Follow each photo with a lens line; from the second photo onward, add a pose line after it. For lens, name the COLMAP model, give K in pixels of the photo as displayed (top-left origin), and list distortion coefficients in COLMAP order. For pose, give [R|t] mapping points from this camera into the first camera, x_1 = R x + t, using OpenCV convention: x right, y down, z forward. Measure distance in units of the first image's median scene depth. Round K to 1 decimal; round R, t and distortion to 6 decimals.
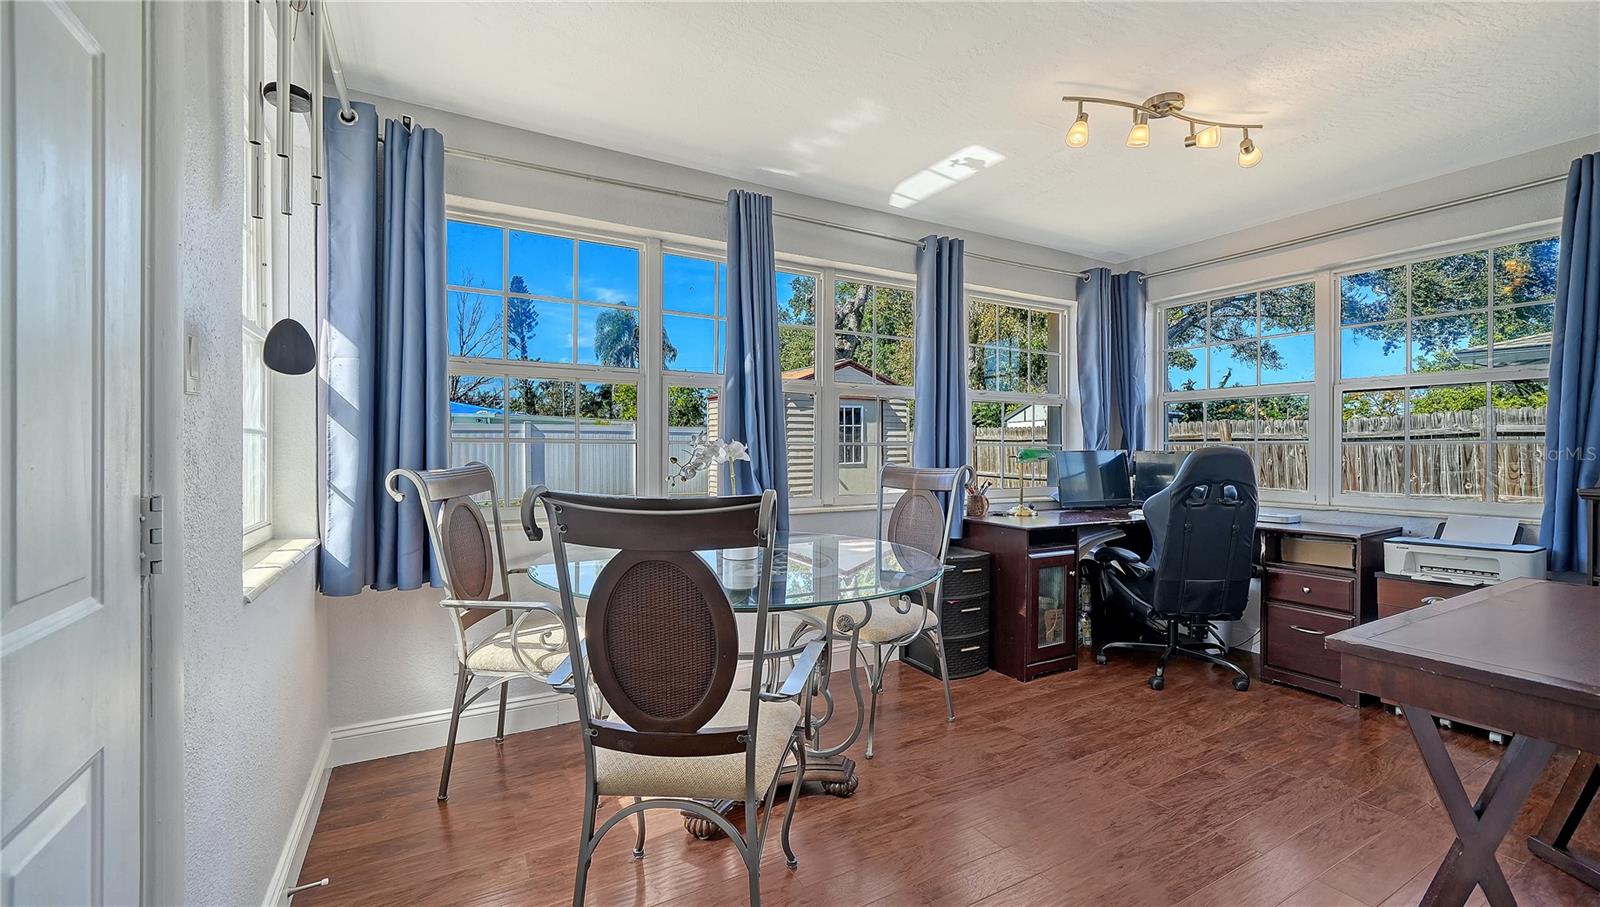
lens RADIAL K [[624.1, 0, 801.6], [0, 624.1, 454.4], [0, 0, 1]] dist [-0.007551, 0.000090]
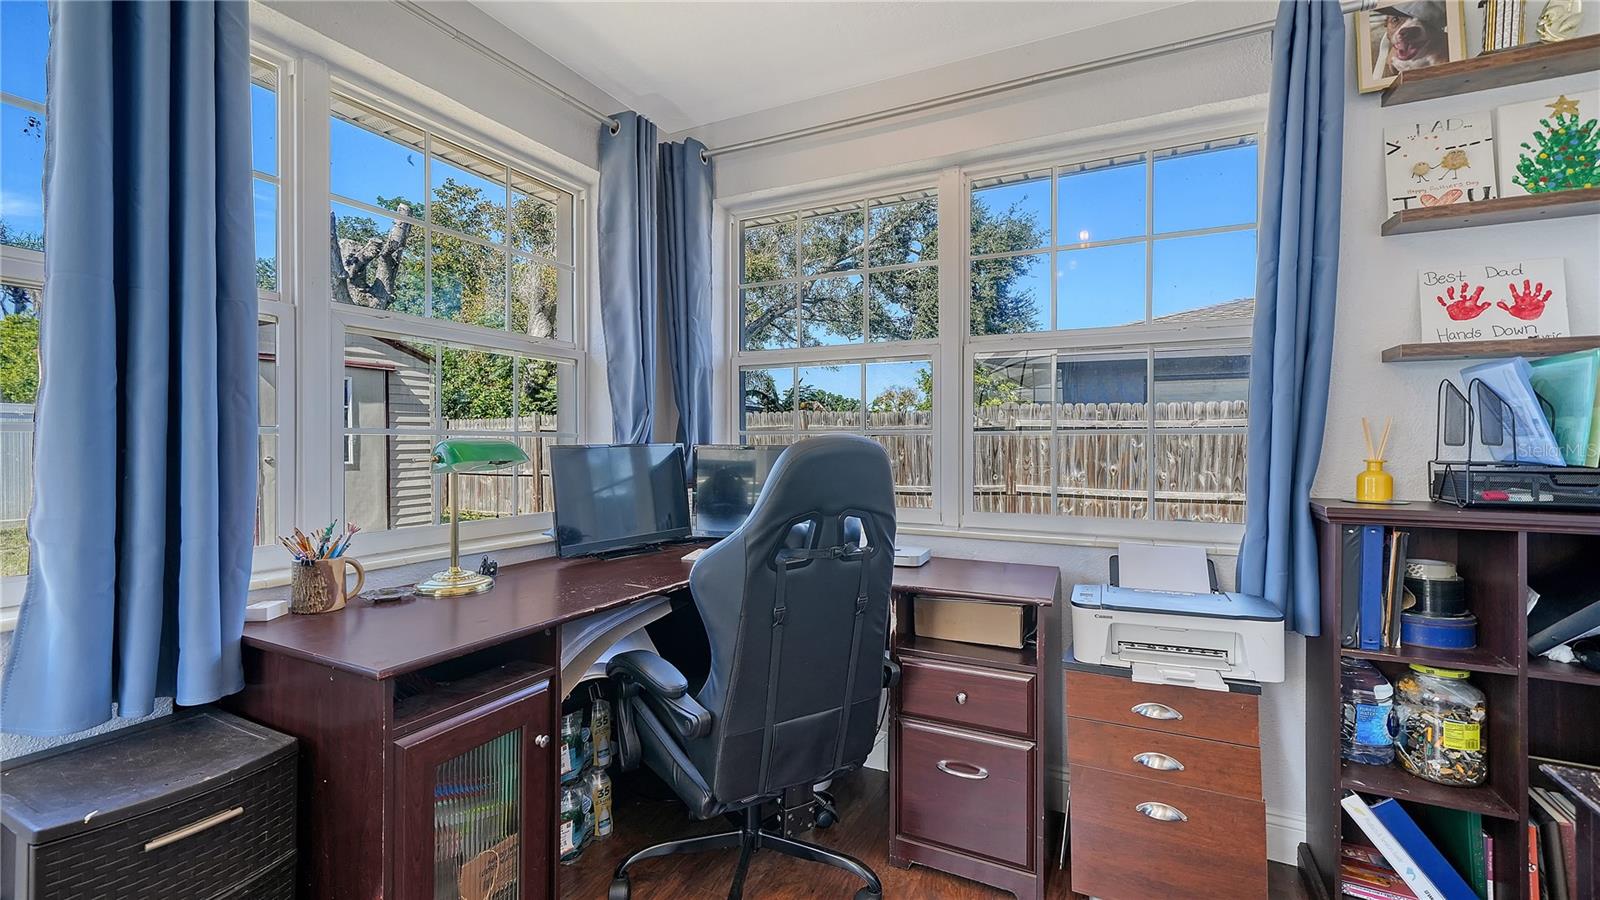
lens RADIAL K [[735.1, 0, 798.3], [0, 735.1, 445.3], [0, 0, 1]] dist [0.000096, -0.000002]
pose [[0.825384, -0.000847, 0.564572, 0.254273], [0.003187, 0.999990, -0.003159, -0.002540], [-0.564563, 0.004406, 0.825378, 0.423173]]
